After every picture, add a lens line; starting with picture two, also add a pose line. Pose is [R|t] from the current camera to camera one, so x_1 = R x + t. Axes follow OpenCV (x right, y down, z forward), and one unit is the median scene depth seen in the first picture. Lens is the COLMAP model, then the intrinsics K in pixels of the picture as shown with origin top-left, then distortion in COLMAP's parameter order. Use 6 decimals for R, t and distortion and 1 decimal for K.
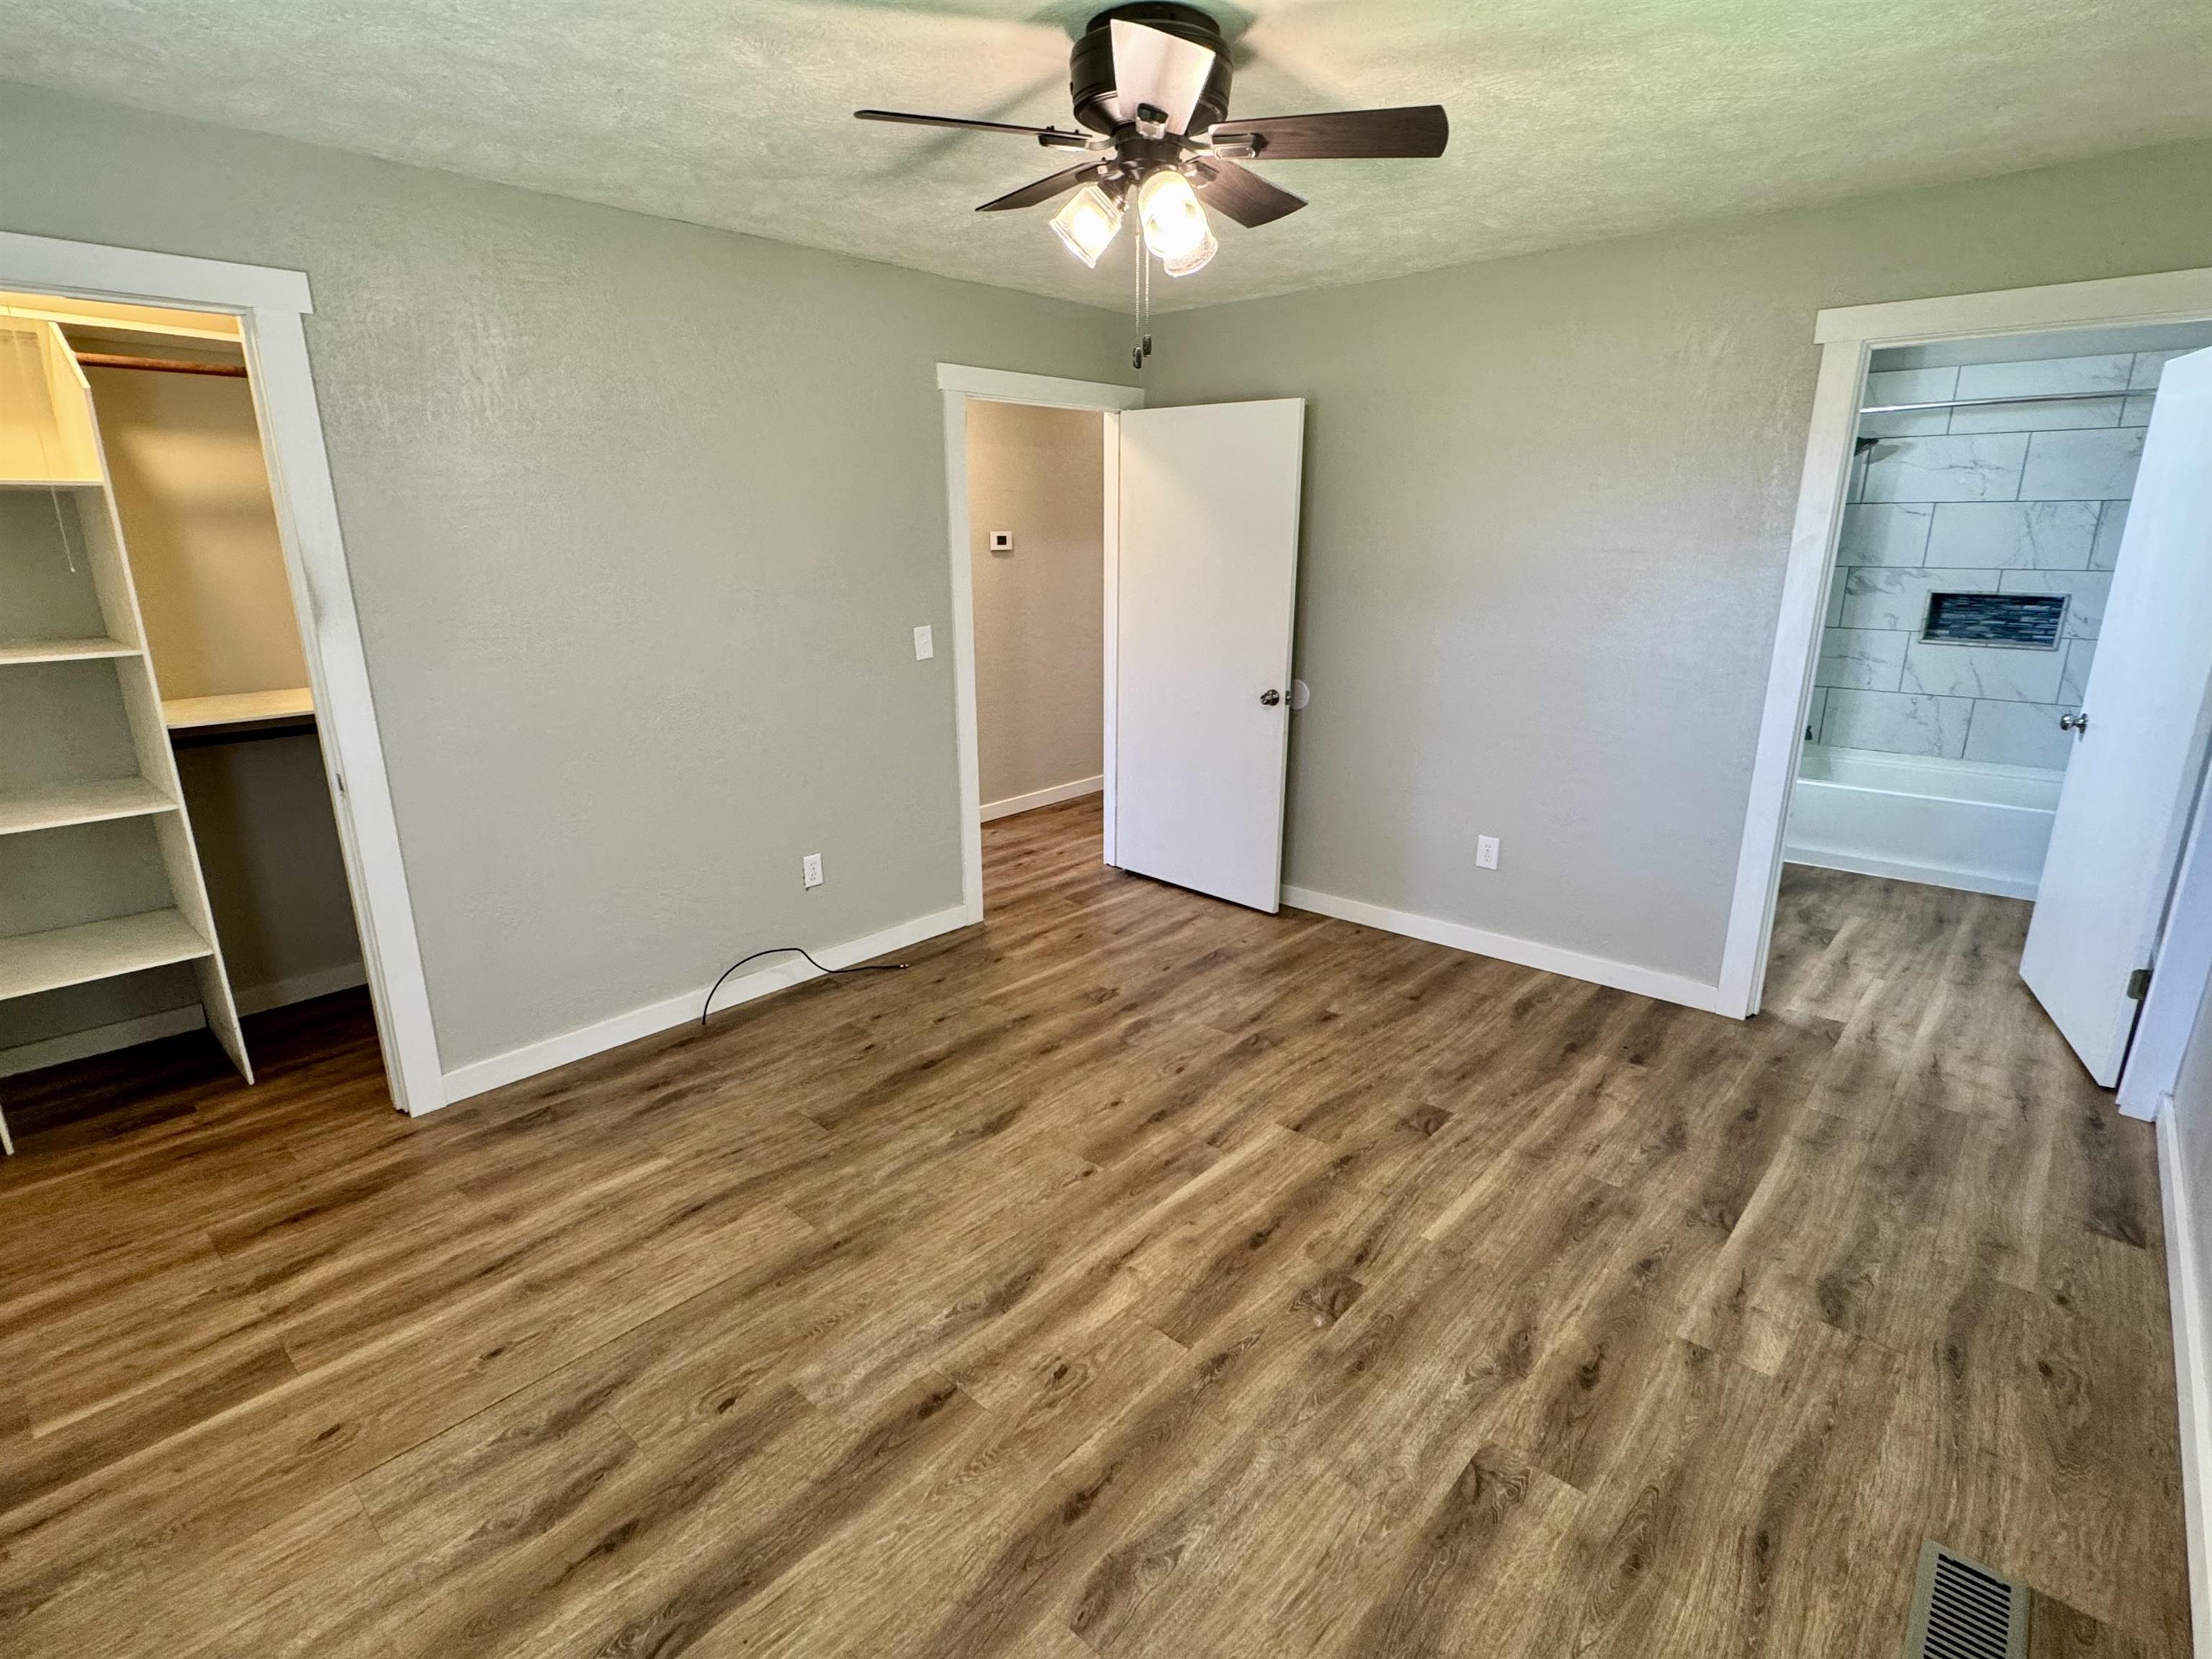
lens RADIAL K [[1099.7, 0, 1108.2], [0, 1099.7, 840.0], [0, 0, 1]] dist [-0.005358, 0.001293]
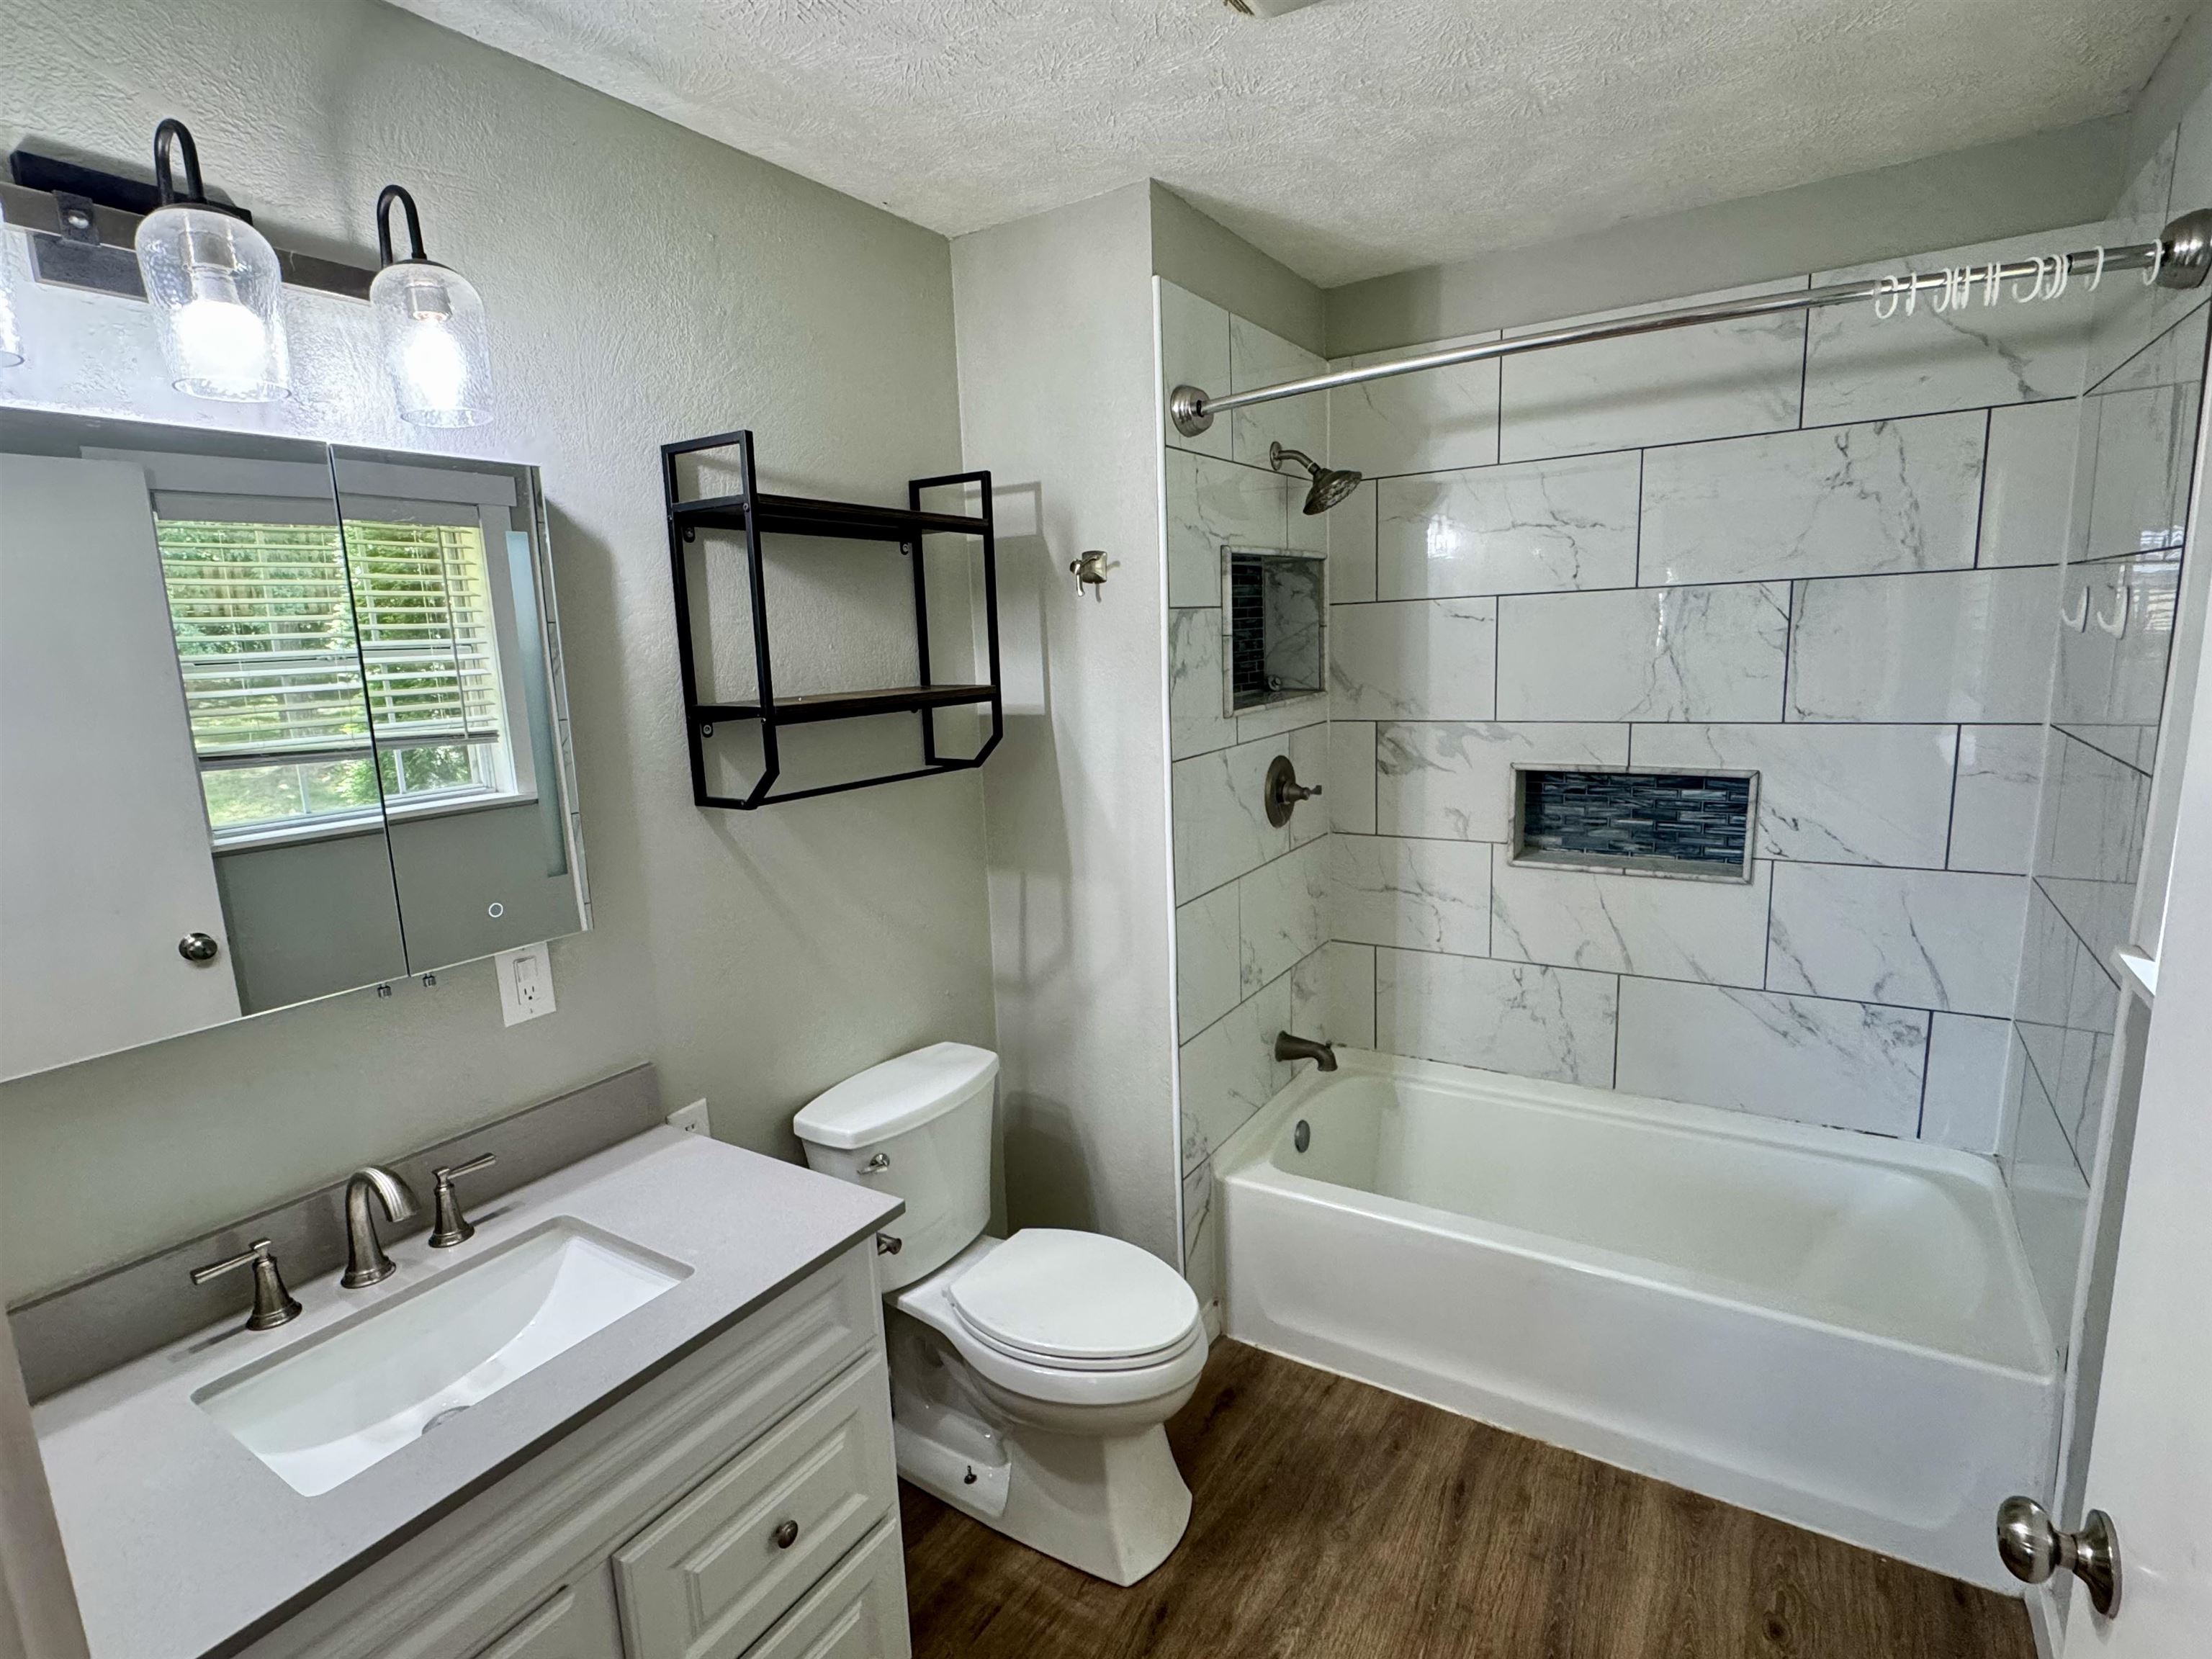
lens RADIAL K [[1099.7, 0, 1113.4], [0, 1099.7, 834.9], [0, 0, 1]] dist [-0.005358, 0.001293]
pose [[0.986120, -0.062784, 0.153703, 0.677943], [0.078349, 0.992157, -0.097394, -0.223404], [-0.146383, 0.108085, 0.983305, 0.739568]]
